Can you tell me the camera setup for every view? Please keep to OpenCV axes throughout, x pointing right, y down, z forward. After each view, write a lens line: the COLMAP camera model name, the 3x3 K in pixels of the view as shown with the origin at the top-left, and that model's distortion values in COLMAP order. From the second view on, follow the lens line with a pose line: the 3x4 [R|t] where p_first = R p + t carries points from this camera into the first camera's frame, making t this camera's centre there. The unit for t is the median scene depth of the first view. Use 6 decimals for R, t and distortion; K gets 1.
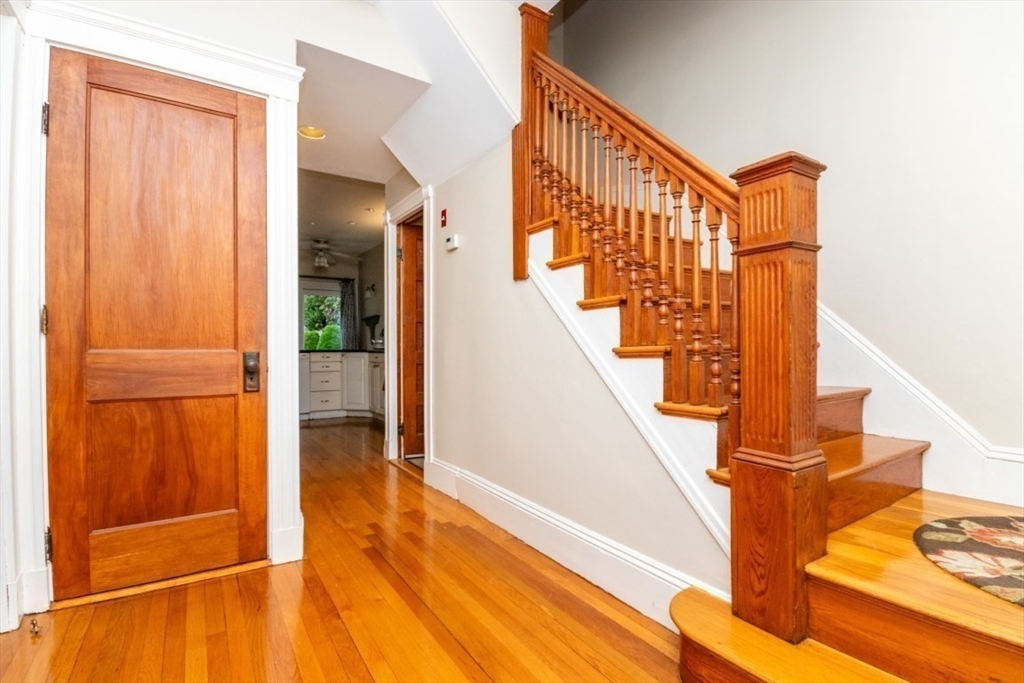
lens RADIAL K [[487.8, 0, 513.0], [0, 487.8, 347.2], [0, 0, 1]] dist [0.001289, -0.011828]
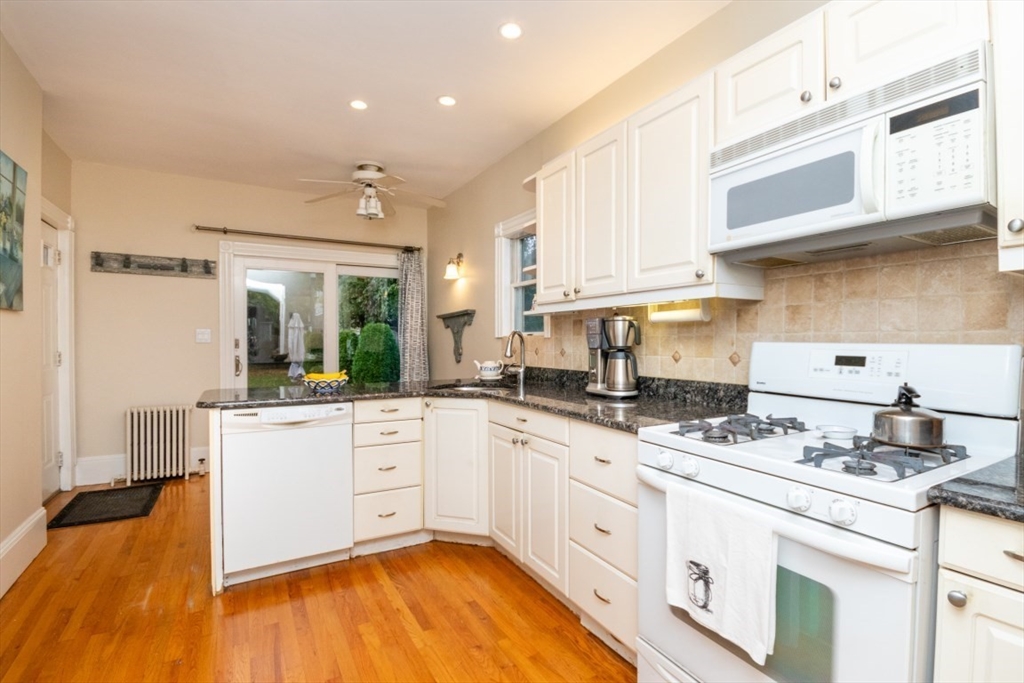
lens RADIAL K [[487.8, 0, 513.0], [0, 487.8, 347.2], [0, 0, 1]] dist [0.001289, -0.011828]
pose [[0.998225, 0.004179, -0.059407, -0.629269], [-0.003469, 0.999921, 0.012047, -0.097703], [0.059453, -0.011820, 0.998161, 1.462933]]
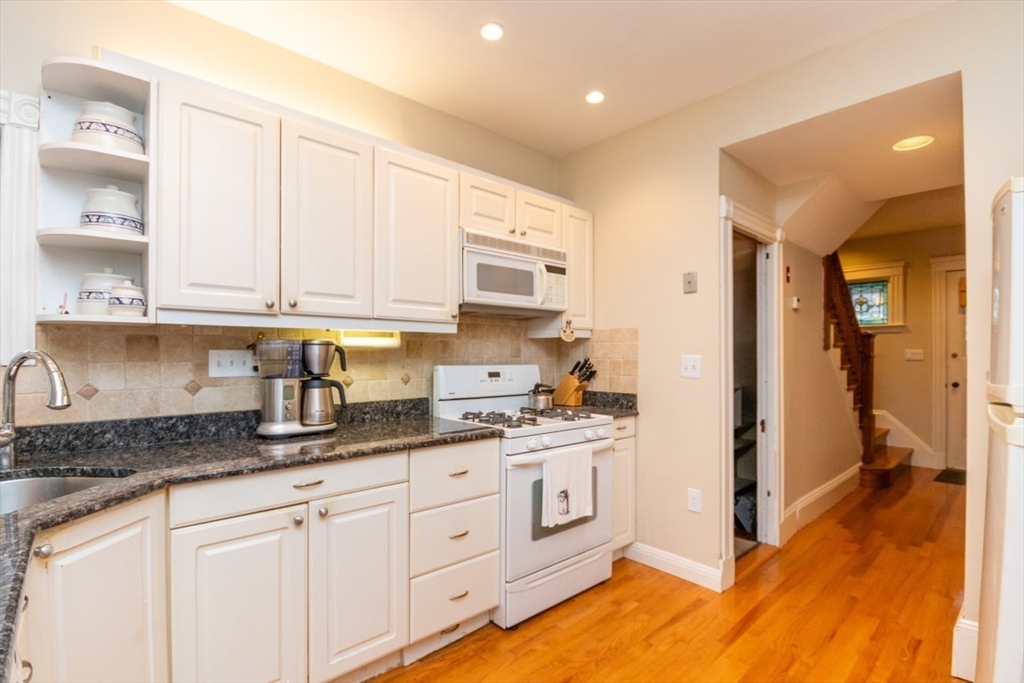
lens RADIAL K [[479.5, 0, 520.4], [0, 479.5, 352.2], [0, 0, 1]] dist [-0.004575, -0.001291]
pose [[-0.177072, 0.006626, 0.984176, -1.324975], [0.002210, 0.999977, -0.006335, -0.118701], [-0.984195, 0.001053, -0.177082, 2.209528]]
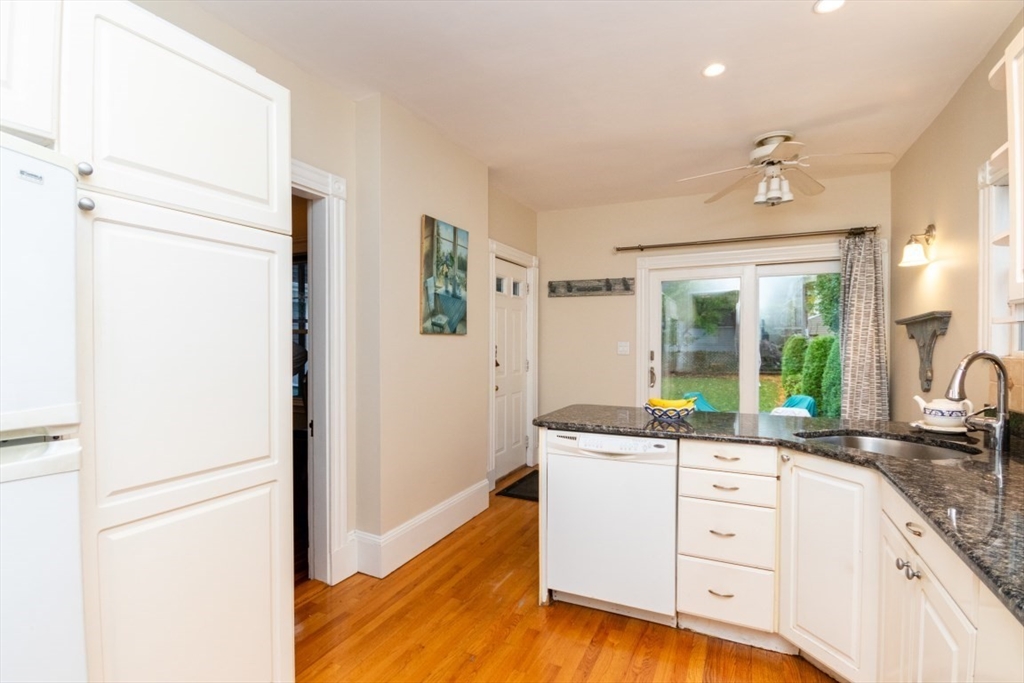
lens RADIAL K [[479.5, 0, 520.4], [0, 479.5, 352.2], [0, 0, 1]] dist [-0.004575, -0.001291]
pose [[0.526852, 0.020667, -0.849706, -0.473724], [-0.004368, 0.999757, 0.021608, -0.135146], [0.849946, -0.007672, 0.526814, 1.803280]]
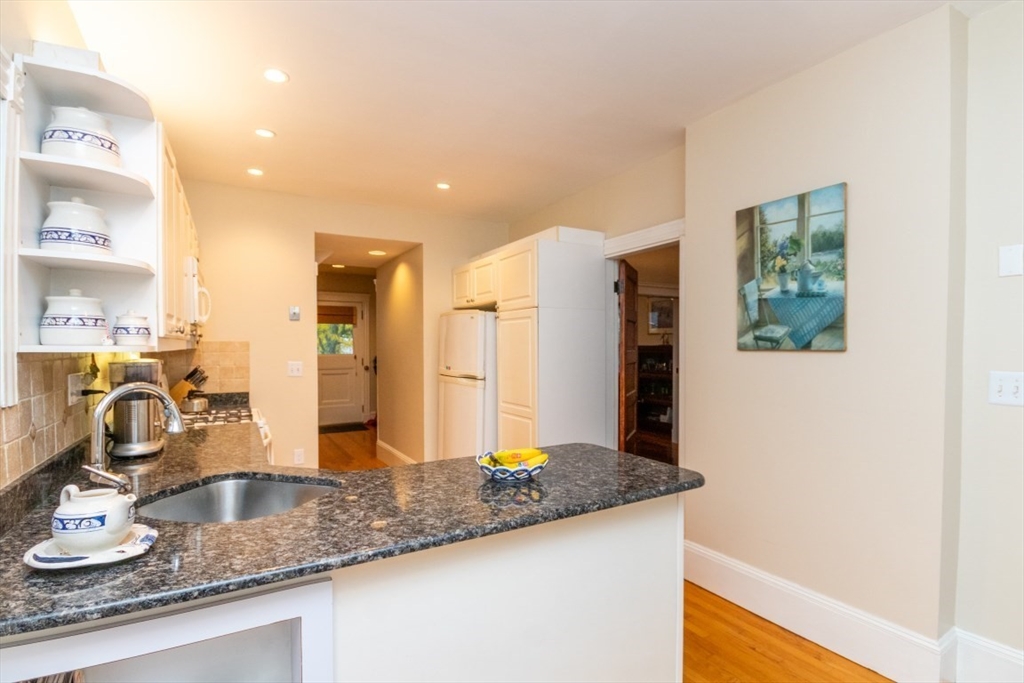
lens RADIAL K [[487.8, 0, 513.0], [0, 487.8, 347.2], [0, 0, 1]] dist [0.001289, -0.011828]
pose [[-0.999110, 0.005241, 0.041852, -1.147459], [0.005450, 0.999973, 0.004884, -0.167384], [-0.041825, 0.005107, -0.999112, 3.205349]]
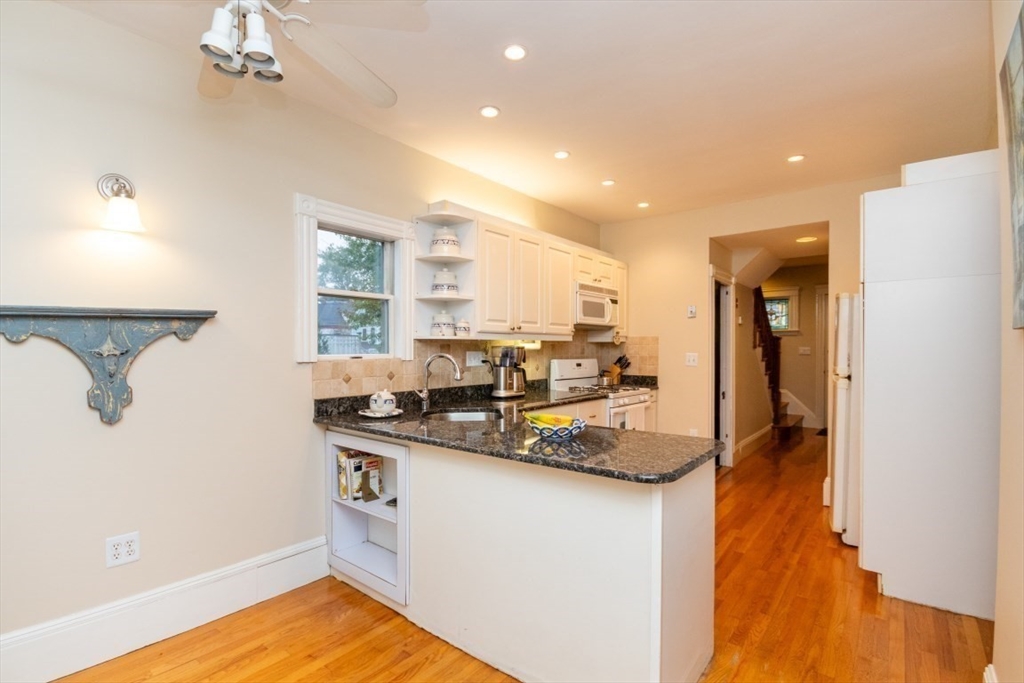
lens RADIAL K [[479.5, 0, 520.4], [0, 479.5, 352.2], [0, 0, 1]] dist [-0.004575, -0.001291]
pose [[-0.328793, -0.007581, 0.944372, -1.863287], [0.001401, 0.999963, 0.008515, -0.137674], [-0.944401, 0.004122, -0.328770, 2.865061]]
